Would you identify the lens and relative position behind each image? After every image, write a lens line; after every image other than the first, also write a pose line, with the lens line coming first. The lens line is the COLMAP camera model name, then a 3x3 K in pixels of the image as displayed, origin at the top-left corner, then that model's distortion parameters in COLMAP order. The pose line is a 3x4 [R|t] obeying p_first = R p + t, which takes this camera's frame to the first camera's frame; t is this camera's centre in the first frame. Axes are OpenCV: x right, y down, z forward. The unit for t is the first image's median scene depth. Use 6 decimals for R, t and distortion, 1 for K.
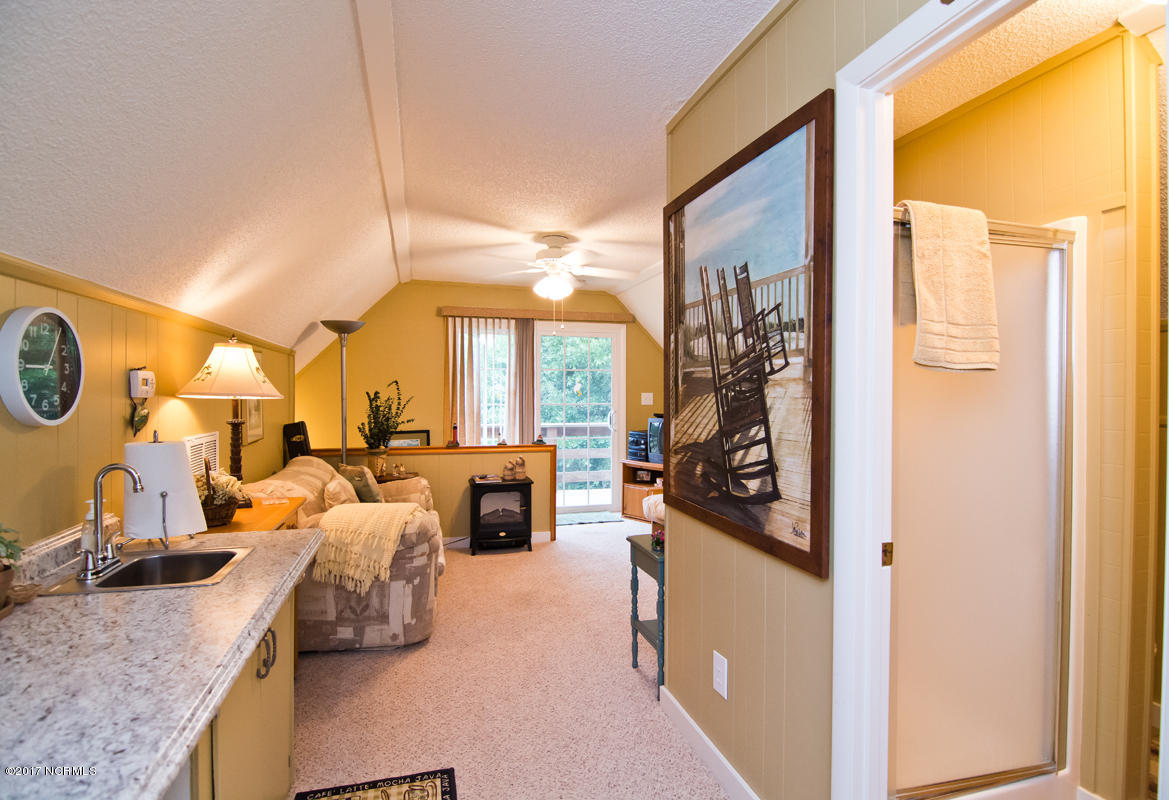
lens RADIAL K [[586.5, 0, 584.5], [0, 586.5, 400.0], [0, 0, 1]] dist [0.021411, 0.000102]
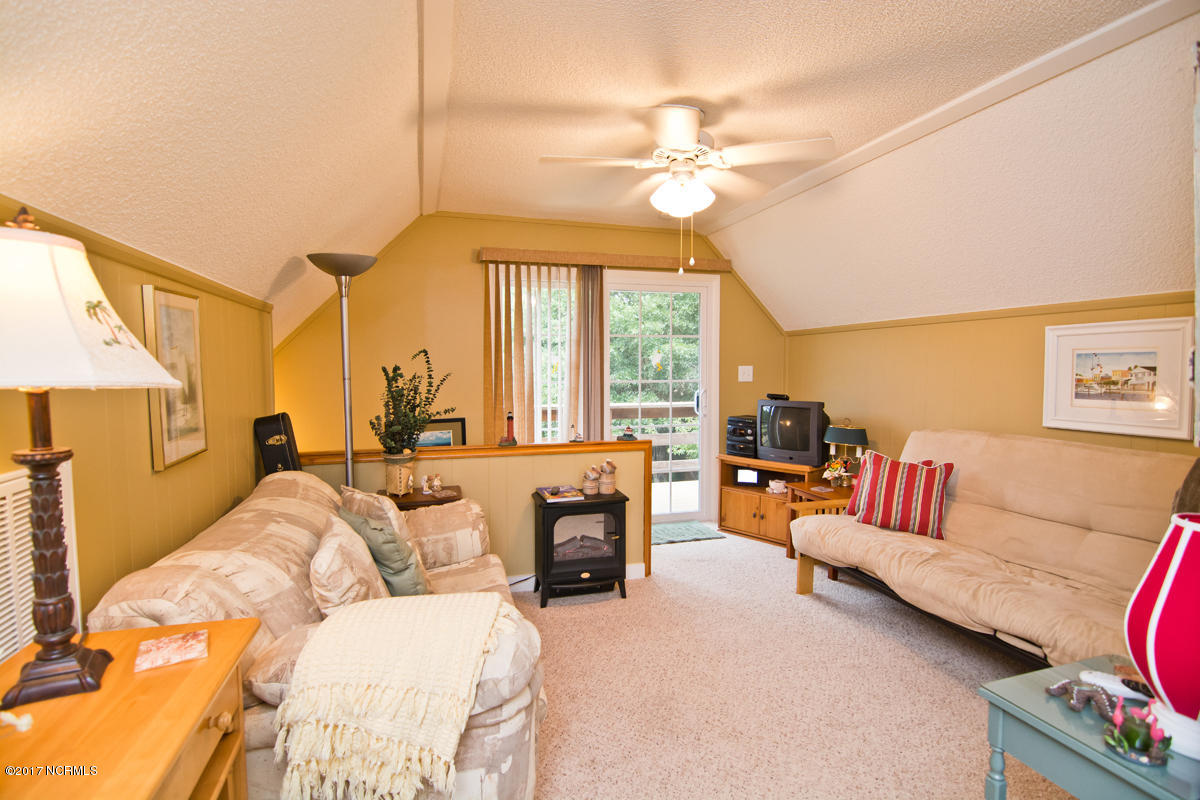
lens RADIAL K [[590.4, 0, 600.0], [0, 590.4, 400.0], [0, 0, 1]] dist [-0.002836, -0.001785]
pose [[0.999918, -0.005294, 0.011659, -0.127120], [0.004753, 0.998931, 0.045982, -0.005760], [-0.011890, -0.045922, 0.998874, 0.319125]]
